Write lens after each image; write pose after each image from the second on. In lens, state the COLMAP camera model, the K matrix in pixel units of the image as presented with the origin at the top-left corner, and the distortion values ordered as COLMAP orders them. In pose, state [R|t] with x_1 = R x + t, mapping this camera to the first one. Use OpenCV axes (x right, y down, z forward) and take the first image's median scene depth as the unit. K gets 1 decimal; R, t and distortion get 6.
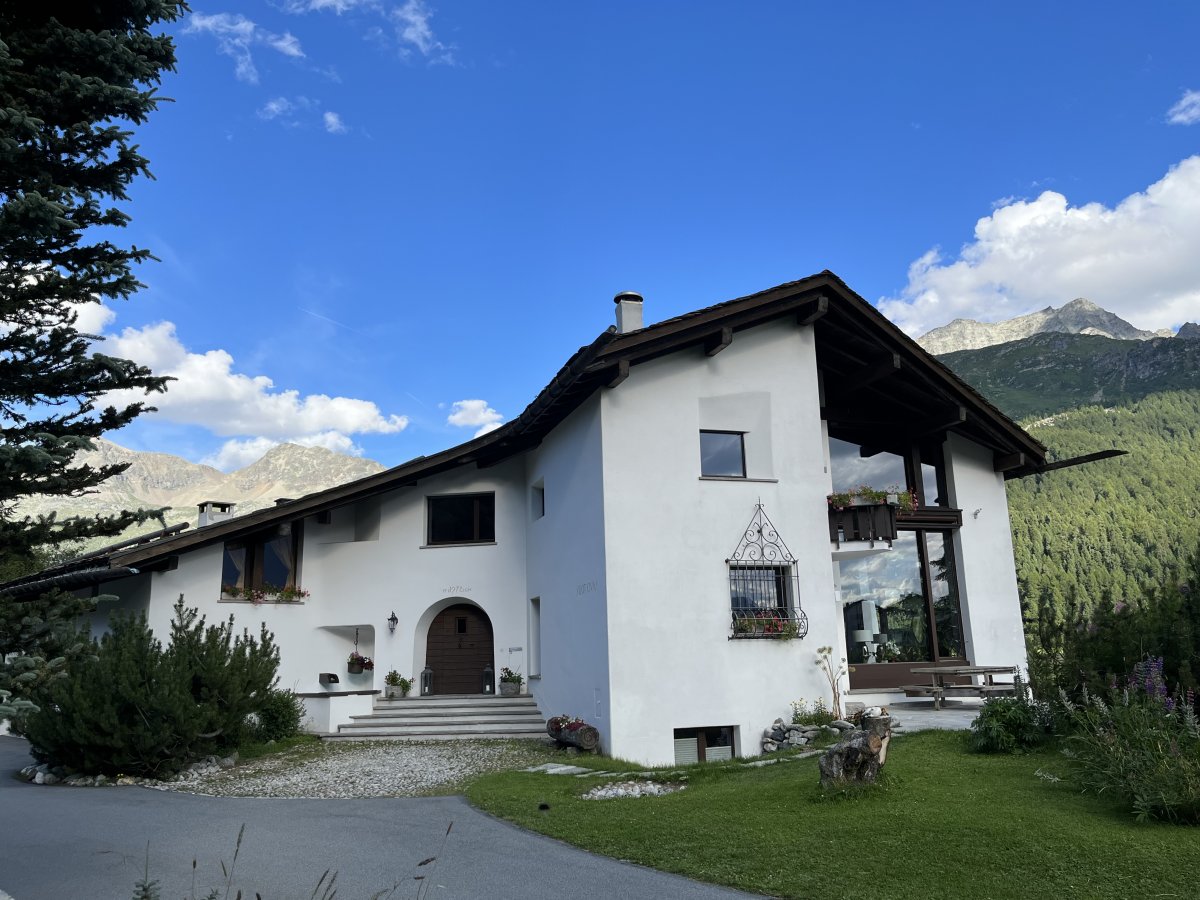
lens RADIAL K [[914.1, 0, 599.3], [0, 914.1, 476.1], [0, 0, 1]] dist [-0.005722, 0.000406]
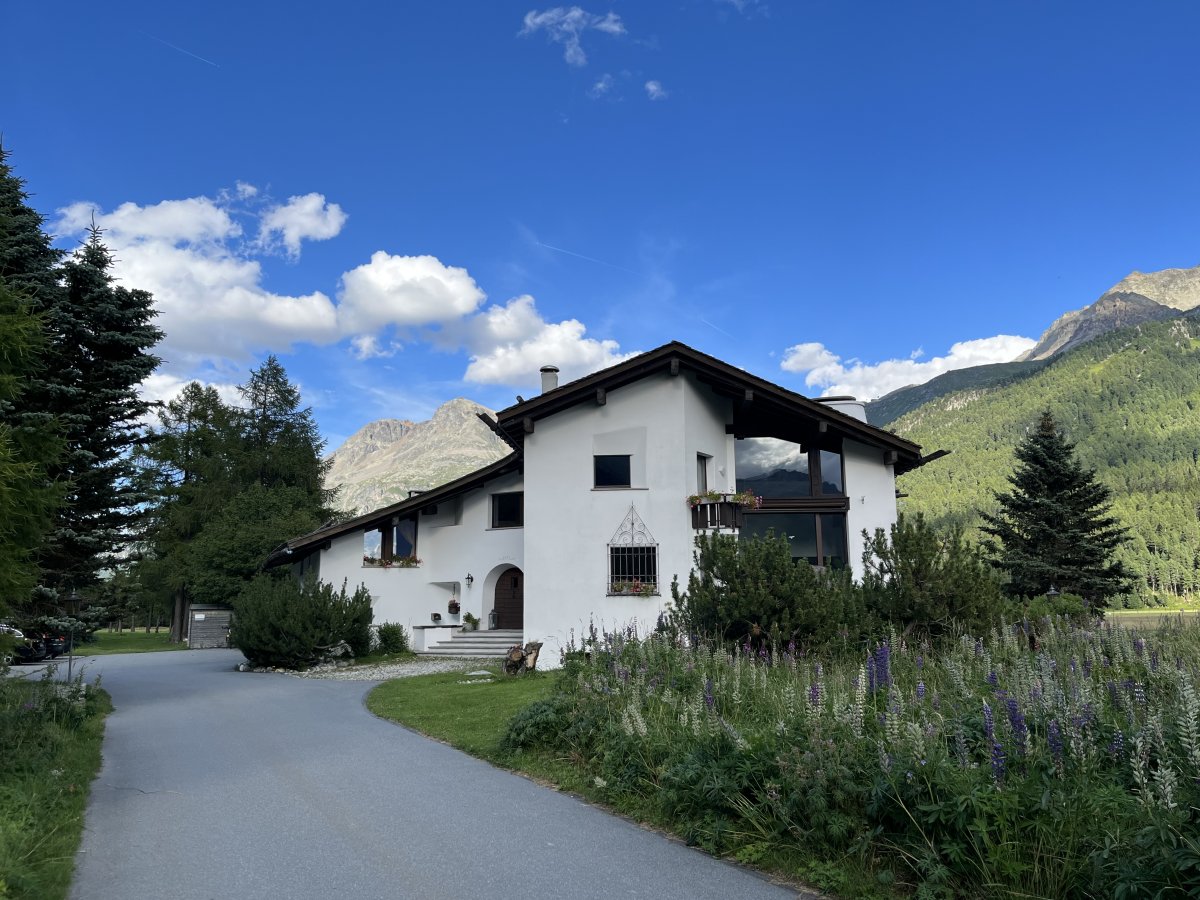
lens RADIAL K [[902.6, 0, 607.8], [0, 902.6, 448.8], [0, 0, 1]] dist [0.001062, -0.004808]
pose [[0.935520, -0.042180, -0.350747, 0.567171], [0.052347, 0.998438, 0.019550, -0.079018], [0.349374, -0.036650, 0.936266, -0.326013]]
